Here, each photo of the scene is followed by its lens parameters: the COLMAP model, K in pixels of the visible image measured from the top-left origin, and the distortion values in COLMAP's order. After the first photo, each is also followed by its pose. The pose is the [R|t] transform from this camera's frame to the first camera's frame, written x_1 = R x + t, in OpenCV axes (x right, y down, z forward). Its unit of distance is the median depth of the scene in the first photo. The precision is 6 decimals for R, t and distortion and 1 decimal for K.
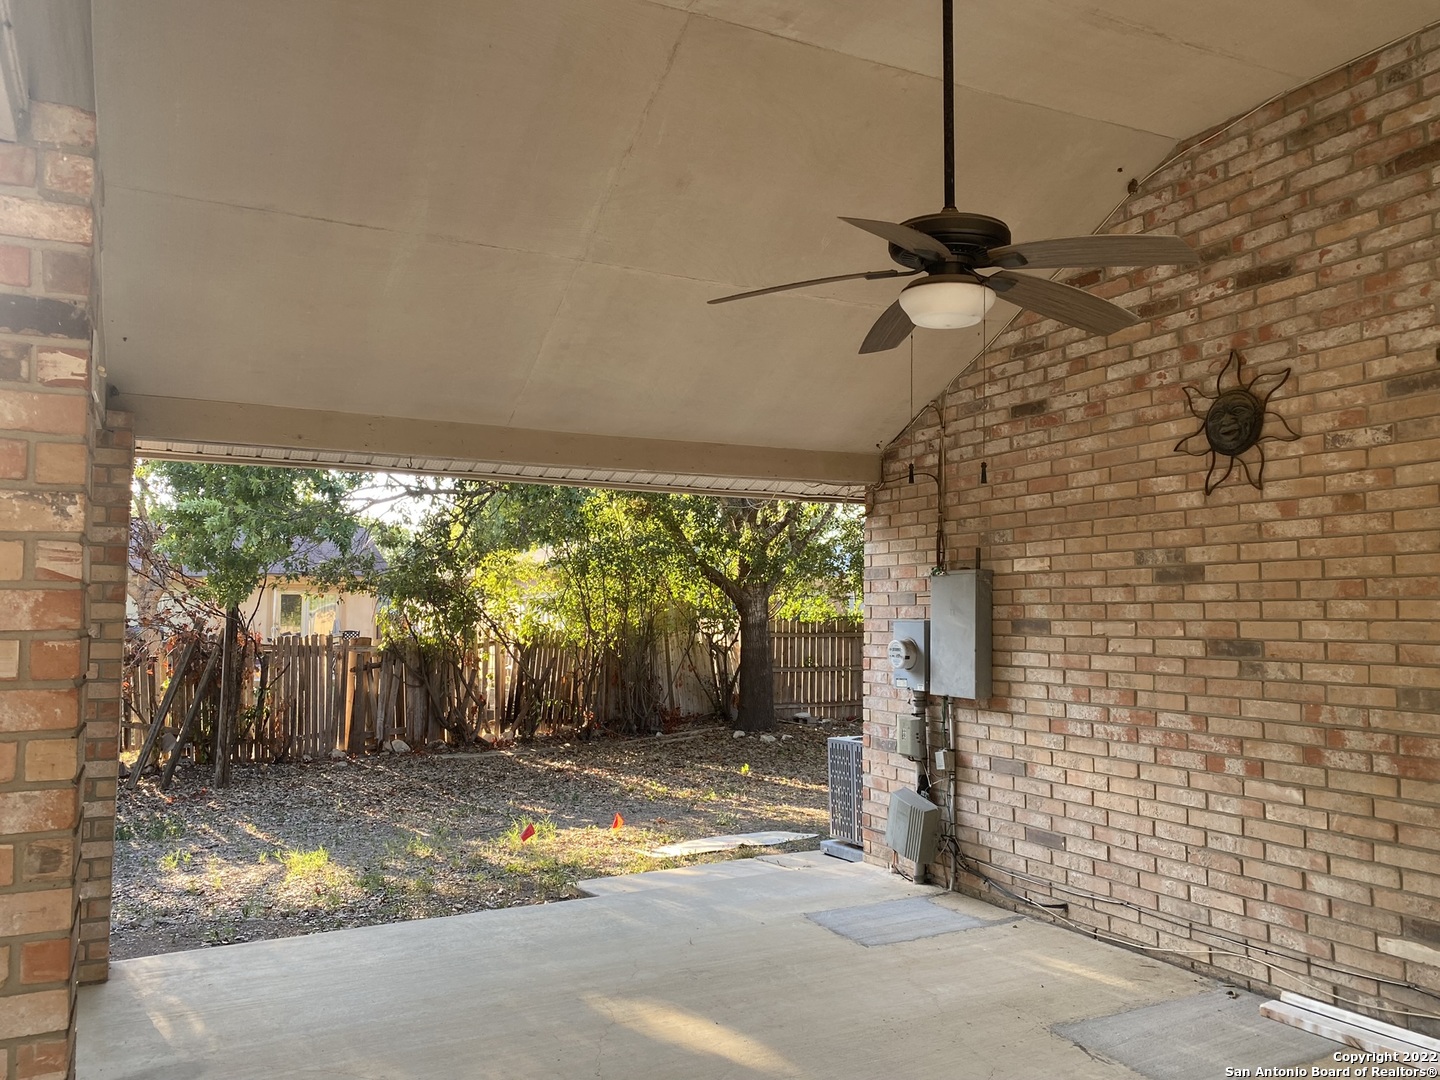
lens RADIAL K [[1099.9, 0, 712.4], [0, 1099.9, 545.1], [0, 0, 1]] dist [0.040049, -0.049658]
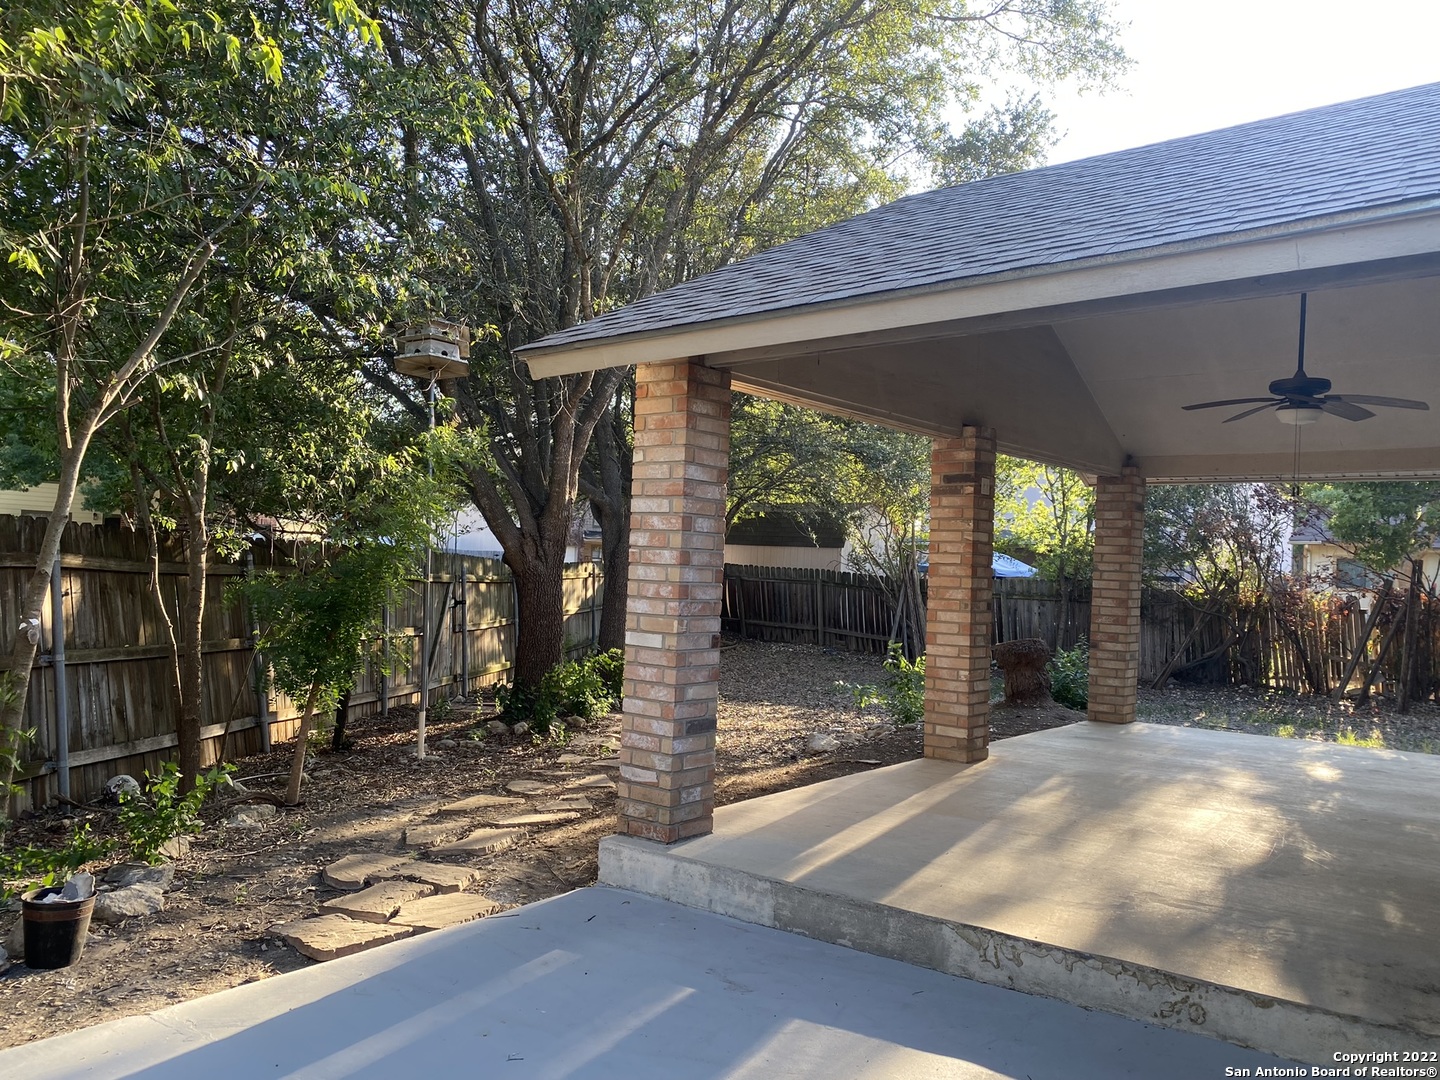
lens RADIAL K [[1099.9, 0, 712.4], [0, 1099.9, 545.1], [0, 0, 1]] dist [0.040049, -0.049658]
pose [[0.401264, -0.000791, -0.915962, 2.832614], [0.023232, 0.999687, 0.009314, -0.014826], [0.915668, -0.025017, 0.401157, -1.564812]]
